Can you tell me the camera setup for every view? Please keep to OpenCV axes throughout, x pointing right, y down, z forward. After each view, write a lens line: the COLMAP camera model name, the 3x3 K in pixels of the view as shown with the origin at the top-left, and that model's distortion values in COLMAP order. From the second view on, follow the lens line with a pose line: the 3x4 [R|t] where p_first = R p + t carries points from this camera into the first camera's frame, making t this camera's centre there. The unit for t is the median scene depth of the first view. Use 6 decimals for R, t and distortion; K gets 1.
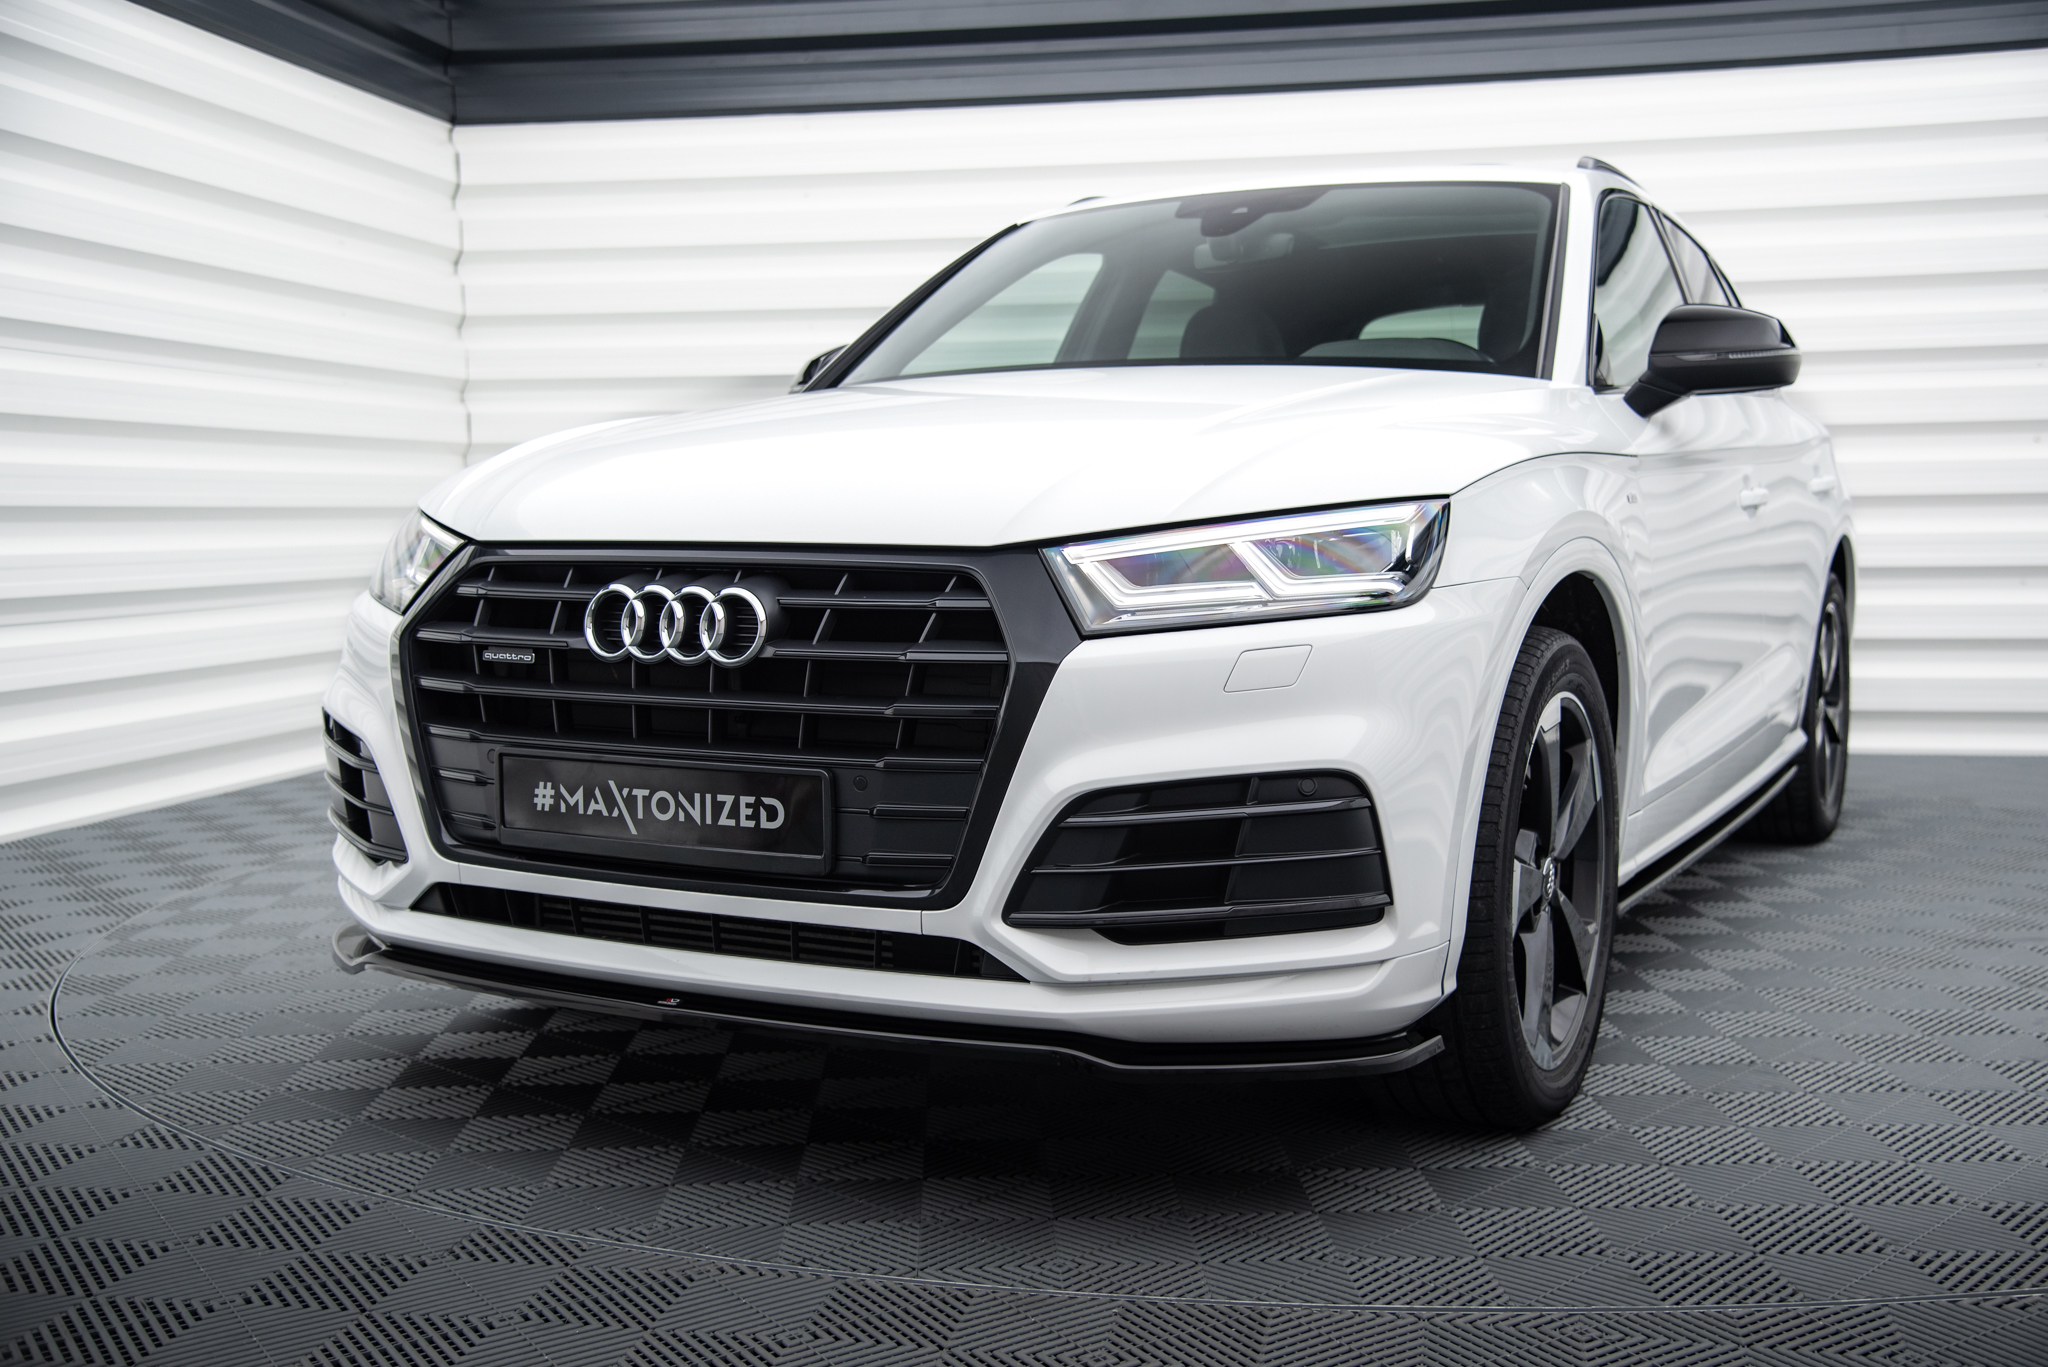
lens RADIAL K [[2106.0, 0, 1071.4], [0, 2106.0, 670.8], [0, 0, 1]] dist [-0.003709, 0.227183]
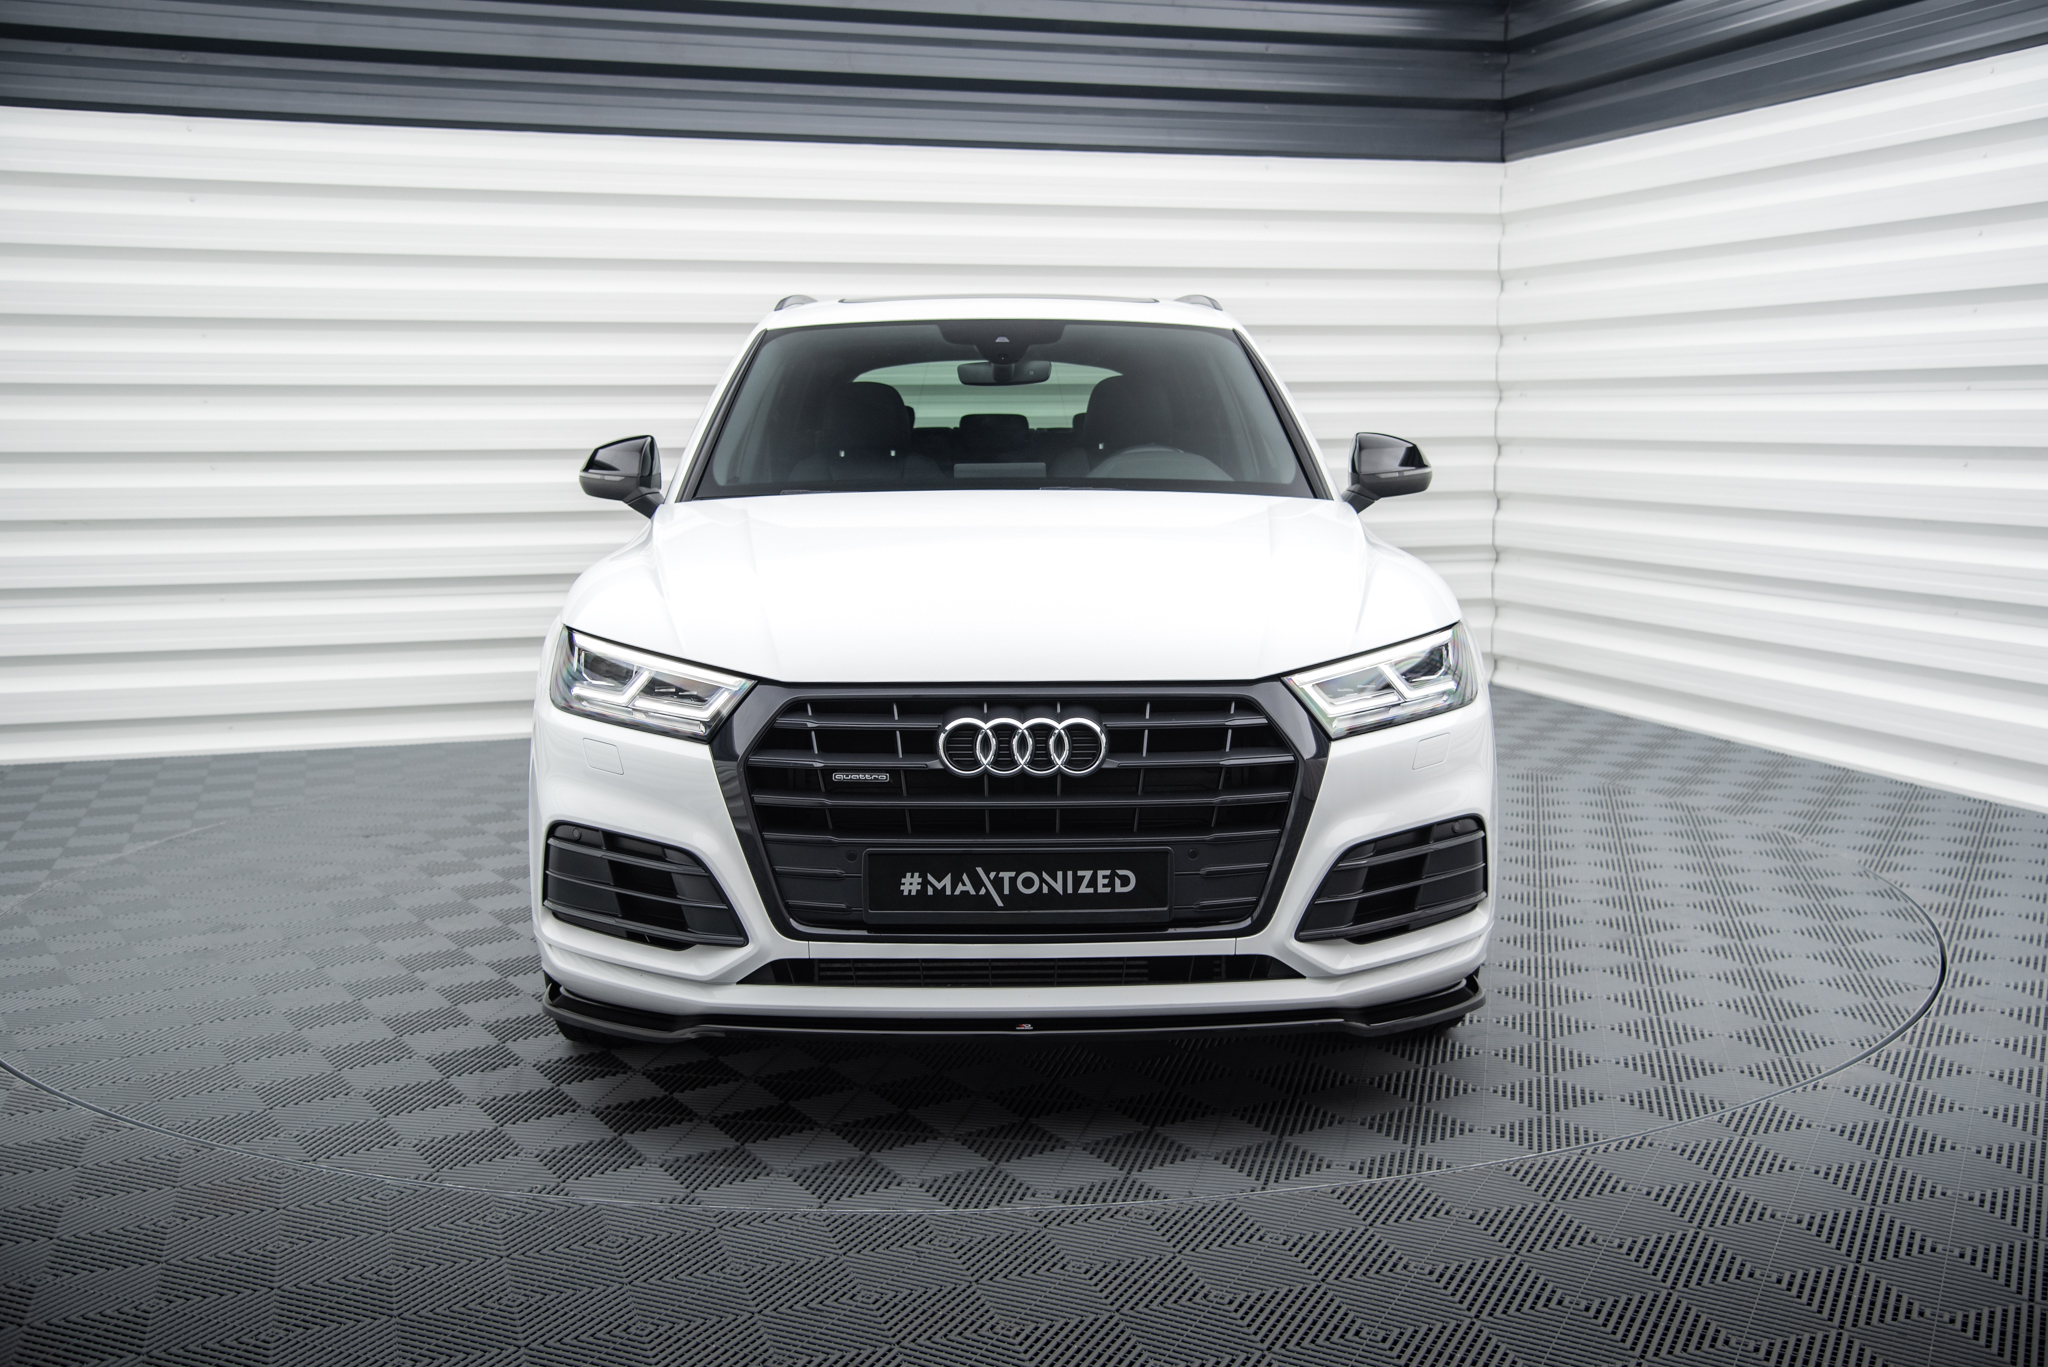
lens RADIAL K [[2133.6, 0, 1024.0], [0, 2133.6, 683.5], [0, 0, 1]] dist [-0.013147, -0.009798]
pose [[0.874879, -0.062436, 0.480300, -0.837681], [0.040125, 0.997591, 0.056593, -0.138790], [-0.482676, -0.030240, 0.875277, -0.180839]]
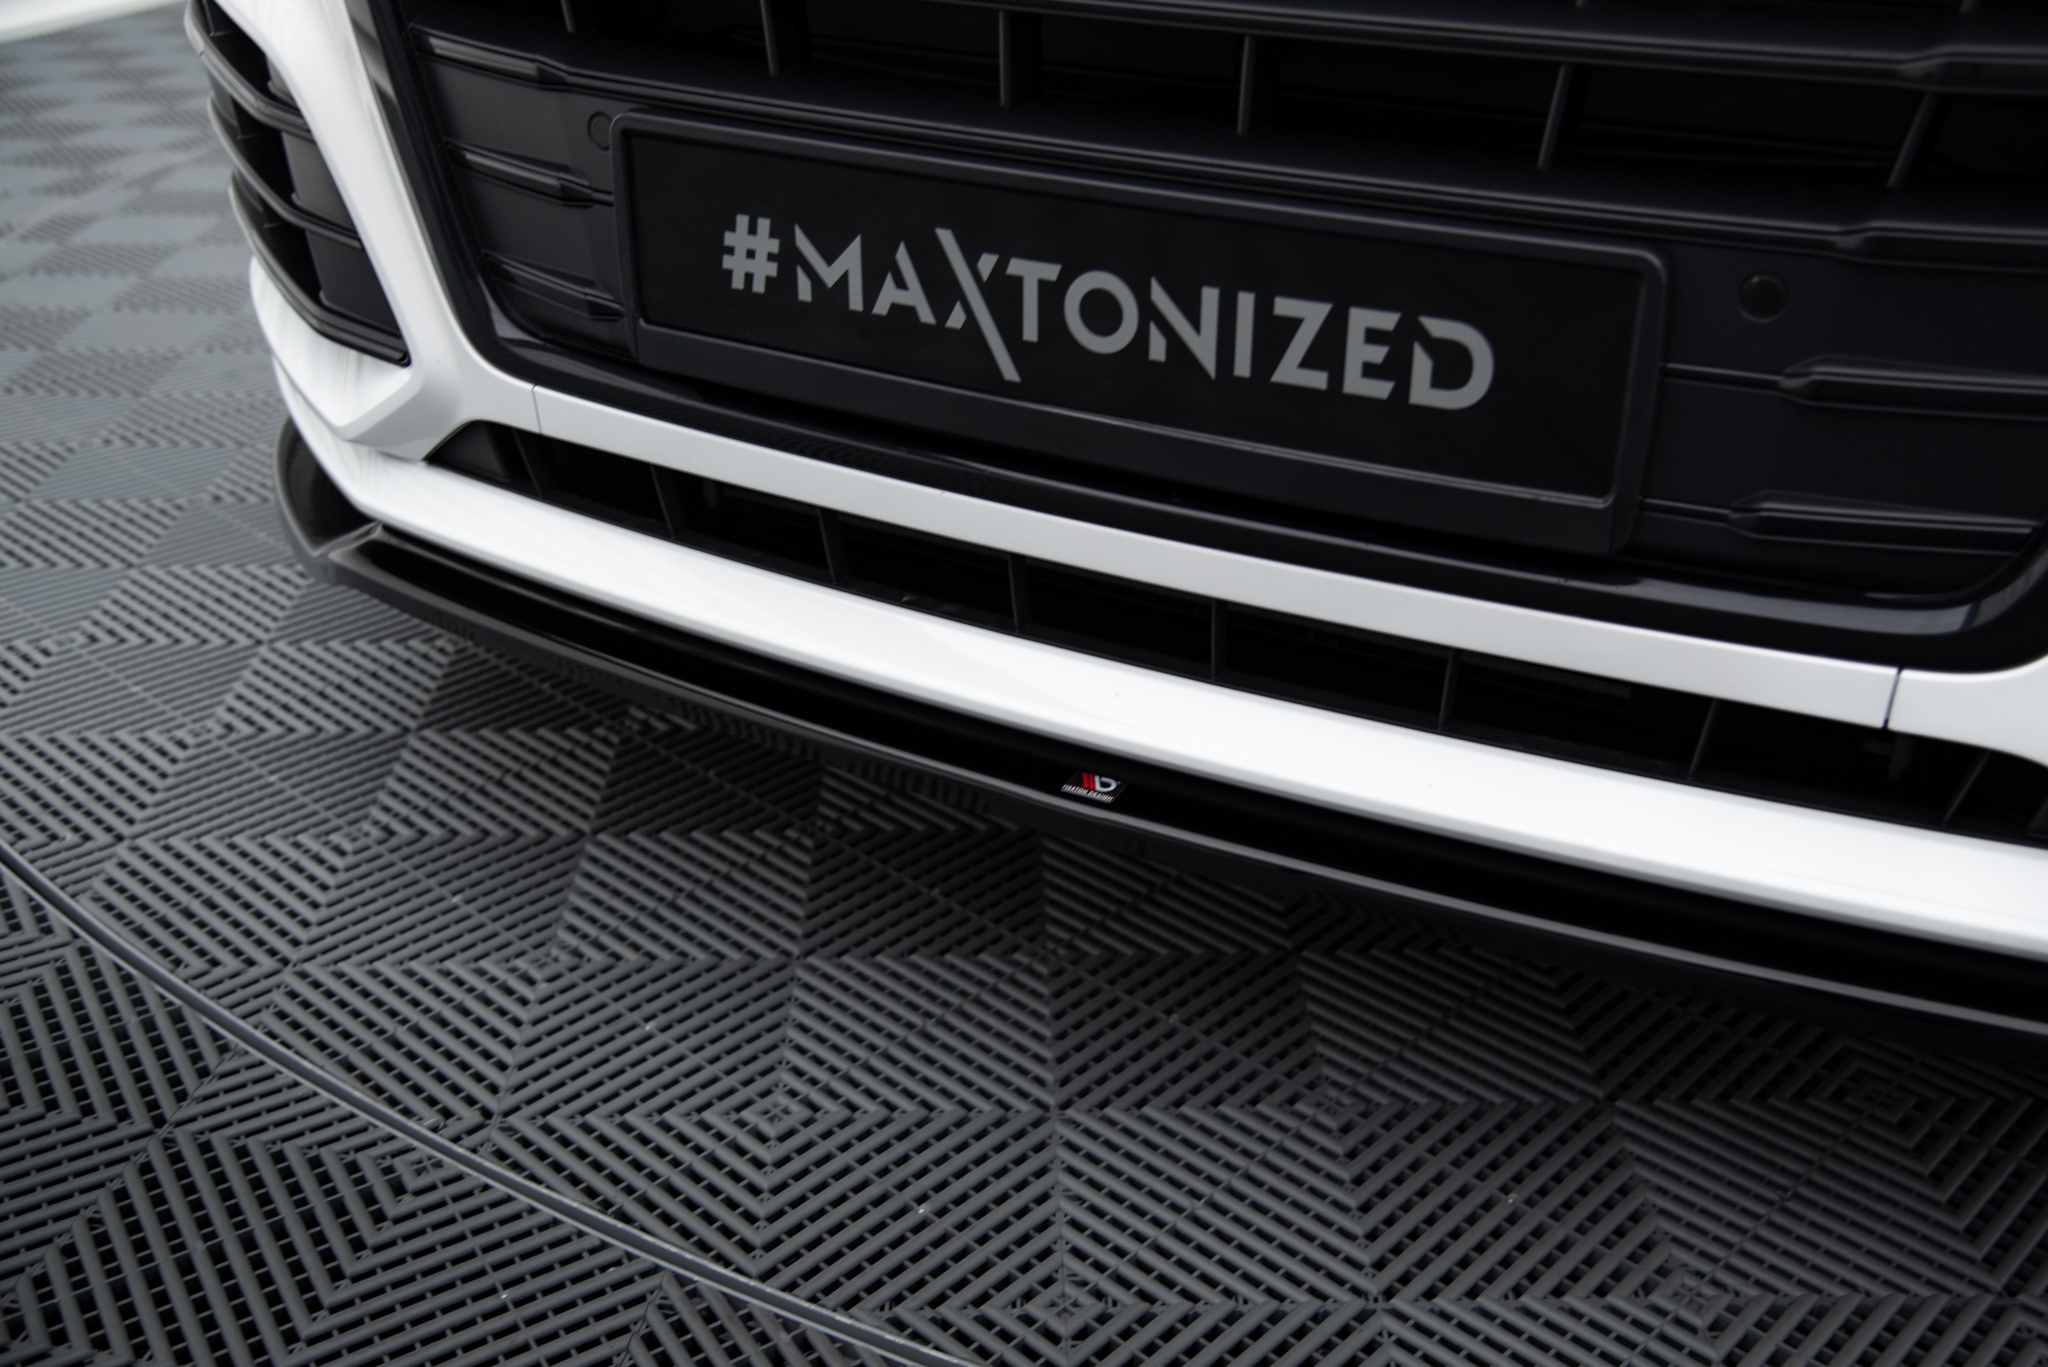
lens RADIAL K [[2148.3, 0, 1024.0], [0, 2148.3, 683.5], [0, 0, 1]] dist [-0.014786, 0.223536]
pose [[0.999368, 0.021475, -0.028331, -0.194866], [-0.009475, 0.929006, 0.369943, -0.012425], [0.034264, -0.369441, 0.928622, 0.635379]]
